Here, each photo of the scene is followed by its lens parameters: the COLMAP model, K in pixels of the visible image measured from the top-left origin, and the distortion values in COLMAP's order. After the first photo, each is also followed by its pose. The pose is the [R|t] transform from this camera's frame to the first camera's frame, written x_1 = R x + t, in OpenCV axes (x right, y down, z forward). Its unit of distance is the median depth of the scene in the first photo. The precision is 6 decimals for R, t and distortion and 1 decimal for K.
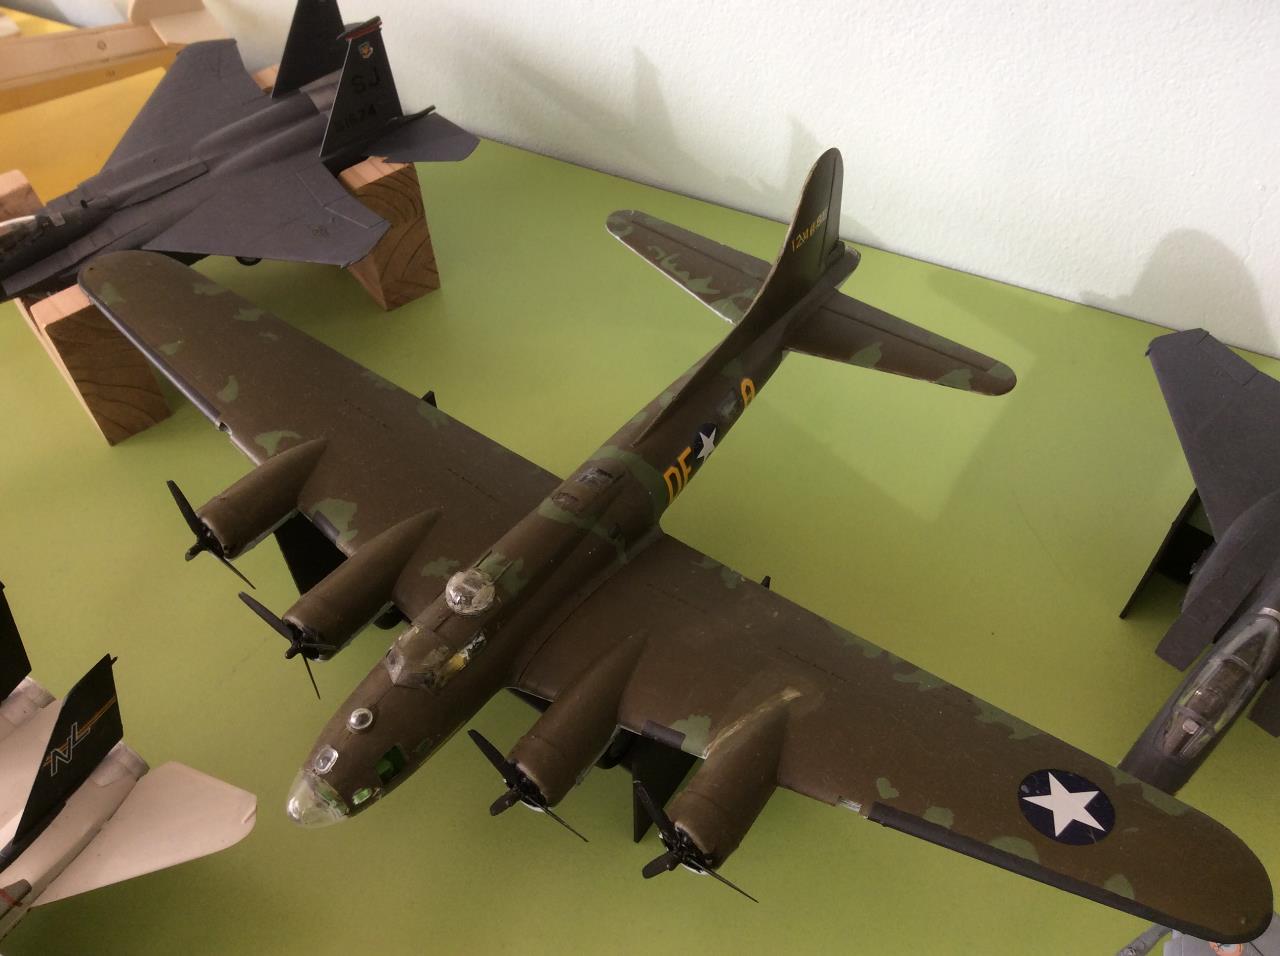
lens RADIAL K [[1224.6, 0, 640.0], [0, 1224.6, 478.0], [0, 0, 1]] dist [0.226172, -0.448467]
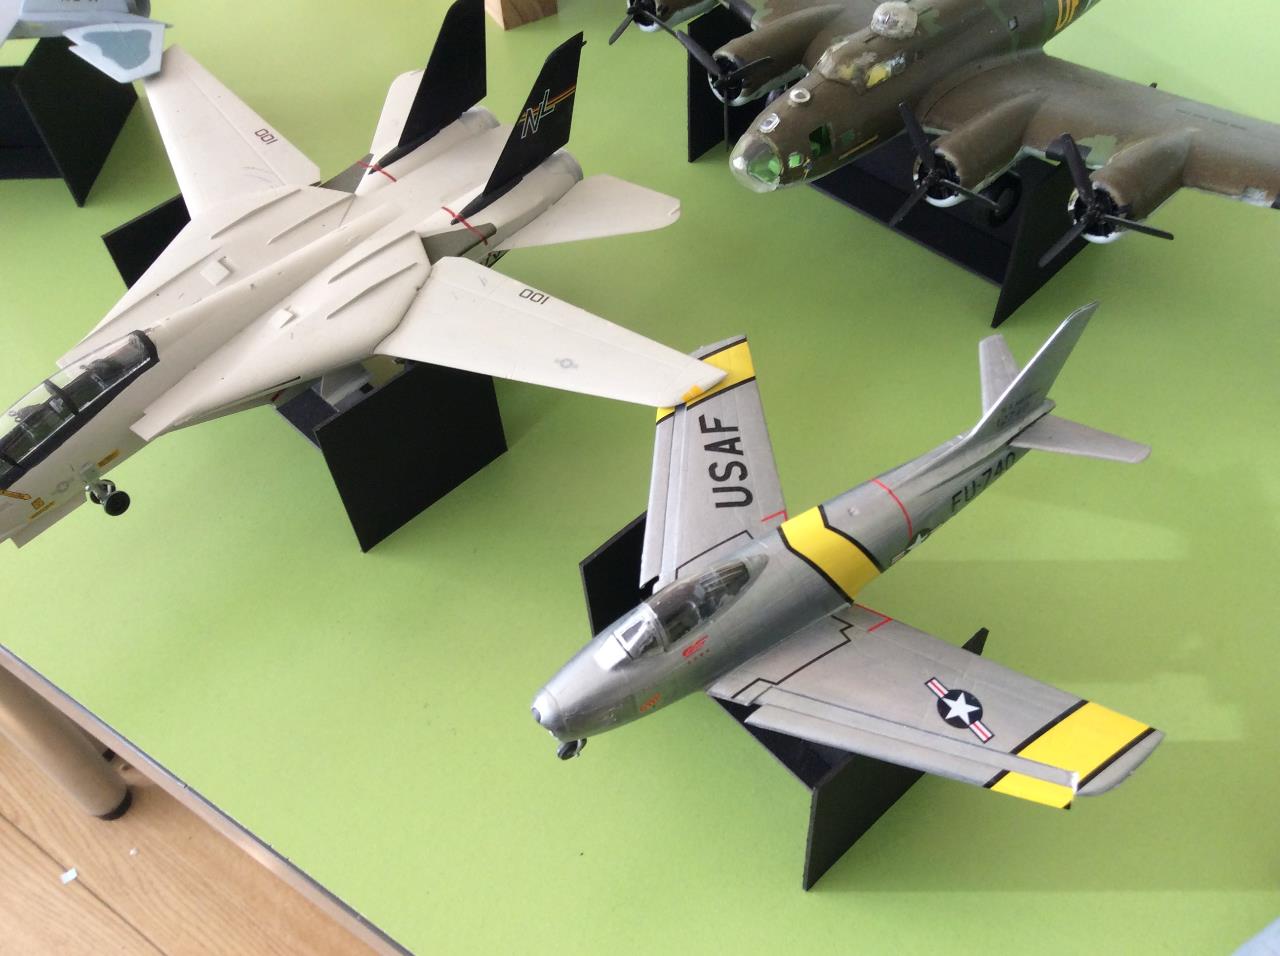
lens RADIAL K [[1224.6, 0, 640.0], [0, 1224.6, 478.0], [0, 0, 1]] dist [0.226172, -0.448467]
pose [[0.987628, 0.111985, -0.109775, -0.194313], [-0.116107, 0.992725, -0.031892, 0.558945], [0.105405, 0.044243, 0.993445, -0.110131]]
